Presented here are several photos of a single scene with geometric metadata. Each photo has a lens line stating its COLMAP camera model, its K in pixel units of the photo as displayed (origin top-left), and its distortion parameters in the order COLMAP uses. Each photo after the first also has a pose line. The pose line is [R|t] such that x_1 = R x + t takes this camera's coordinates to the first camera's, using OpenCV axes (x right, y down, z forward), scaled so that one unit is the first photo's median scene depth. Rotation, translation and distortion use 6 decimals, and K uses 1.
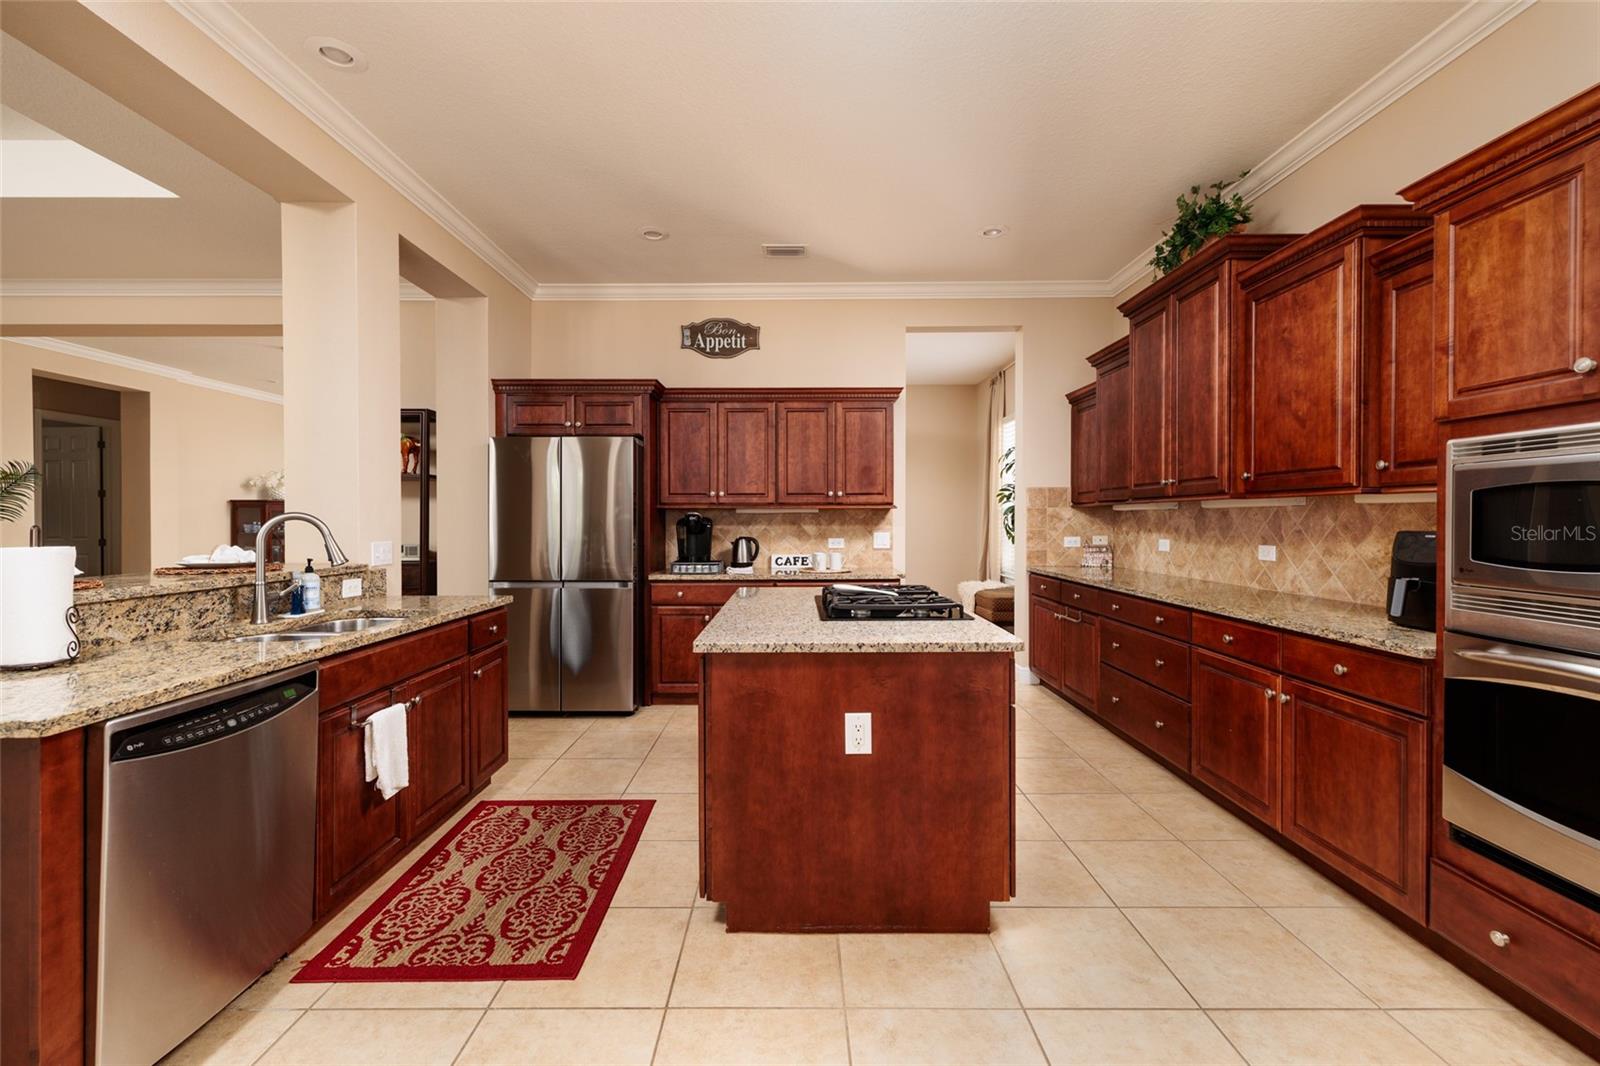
lens RADIAL K [[683.2, 0, 792.7], [0, 683.2, 522.1], [0, 0, 1]] dist [0.002380, -0.000071]
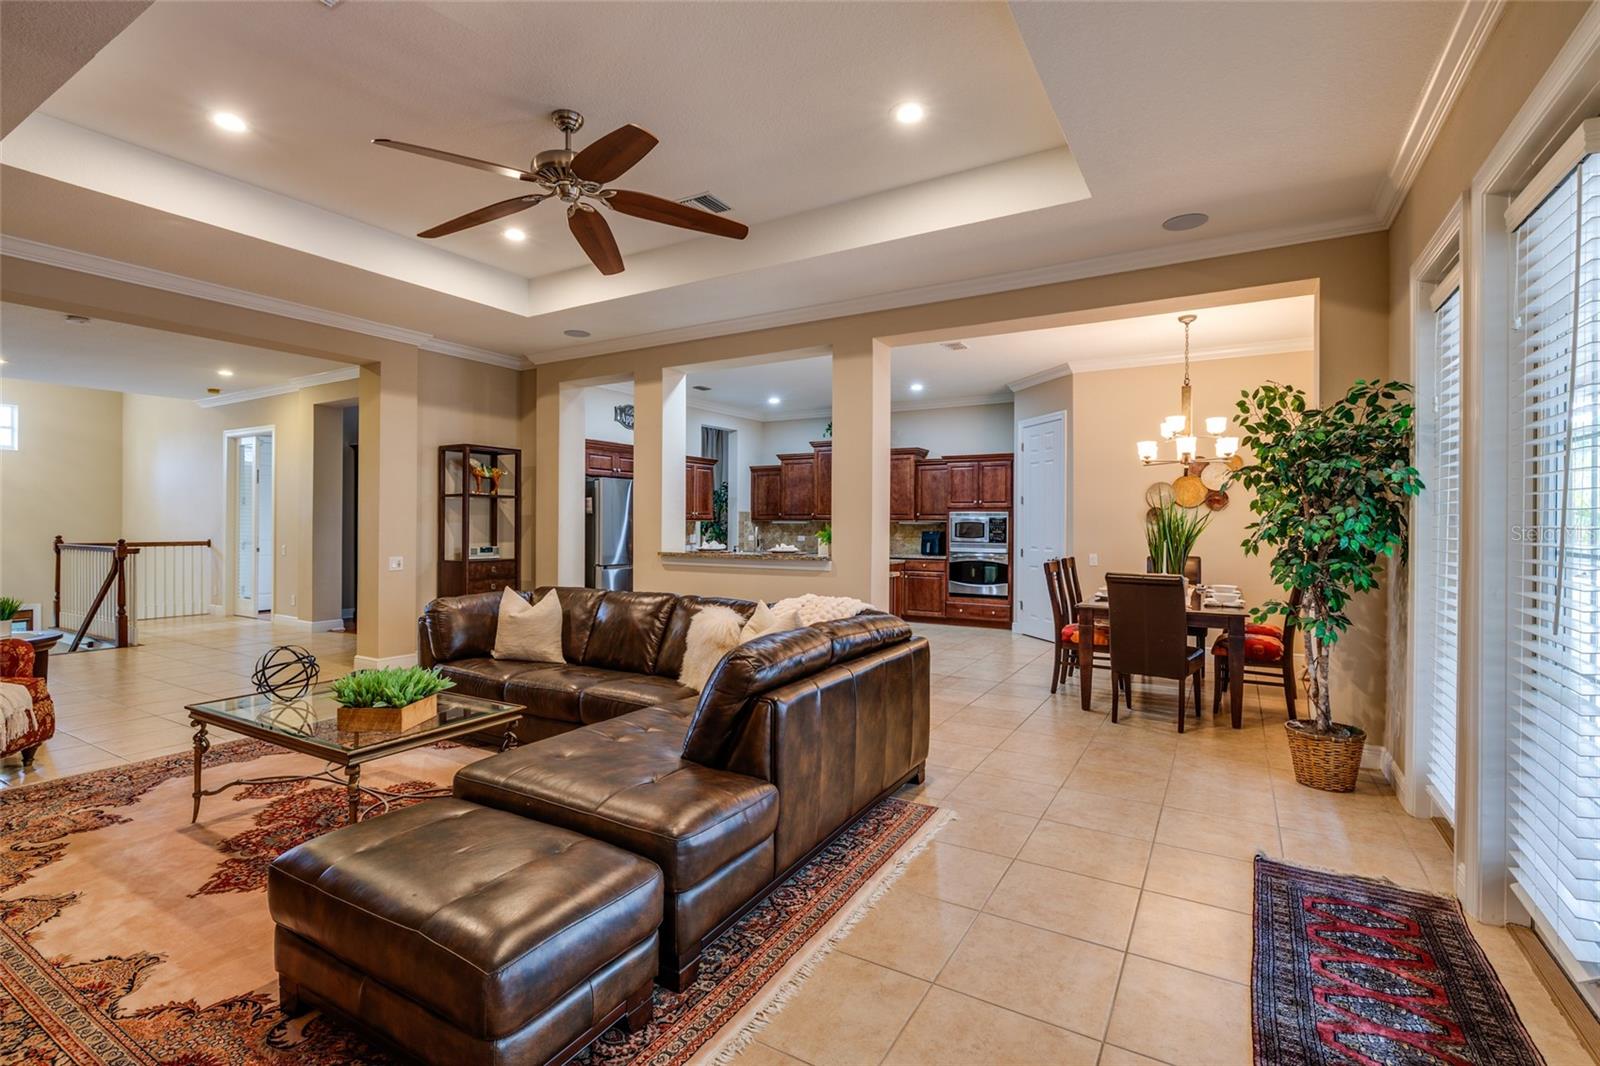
lens RADIAL K [[720.4, 0, 799.3], [0, 720.4, 522.7], [0, 0, 1]] dist [0.001132, -0.000052]
pose [[0.501140, 0.002647, 0.865362, -1.497309], [-0.000630, 0.999996, -0.002694, -0.012862], [-0.865366, 0.000804, 0.501139, -0.228022]]
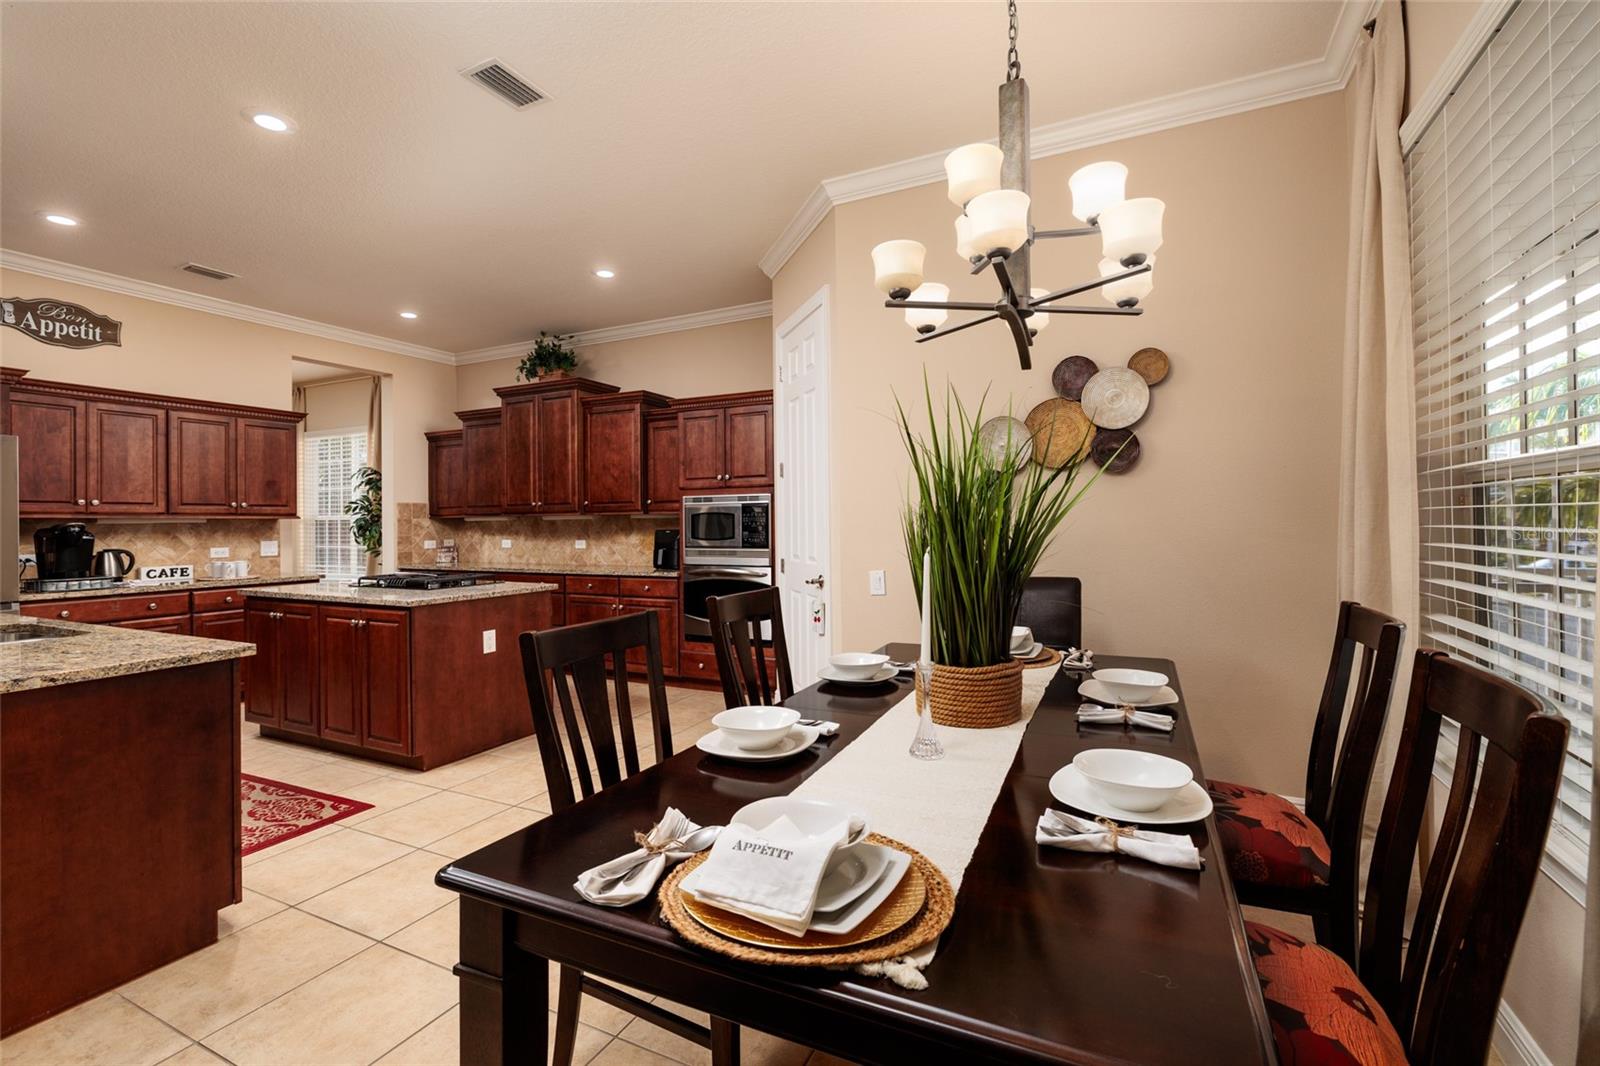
lens RADIAL K [[683.2, 0, 792.7], [0, 683.2, 522.1], [0, 0, 1]] dist [0.002380, -0.000071]
pose [[0.451025, -0.000846, 0.892511, -0.501813], [0.012969, 0.999900, -0.005606, 0.002257], [-0.892417, 0.014103, 0.450991, -0.244236]]
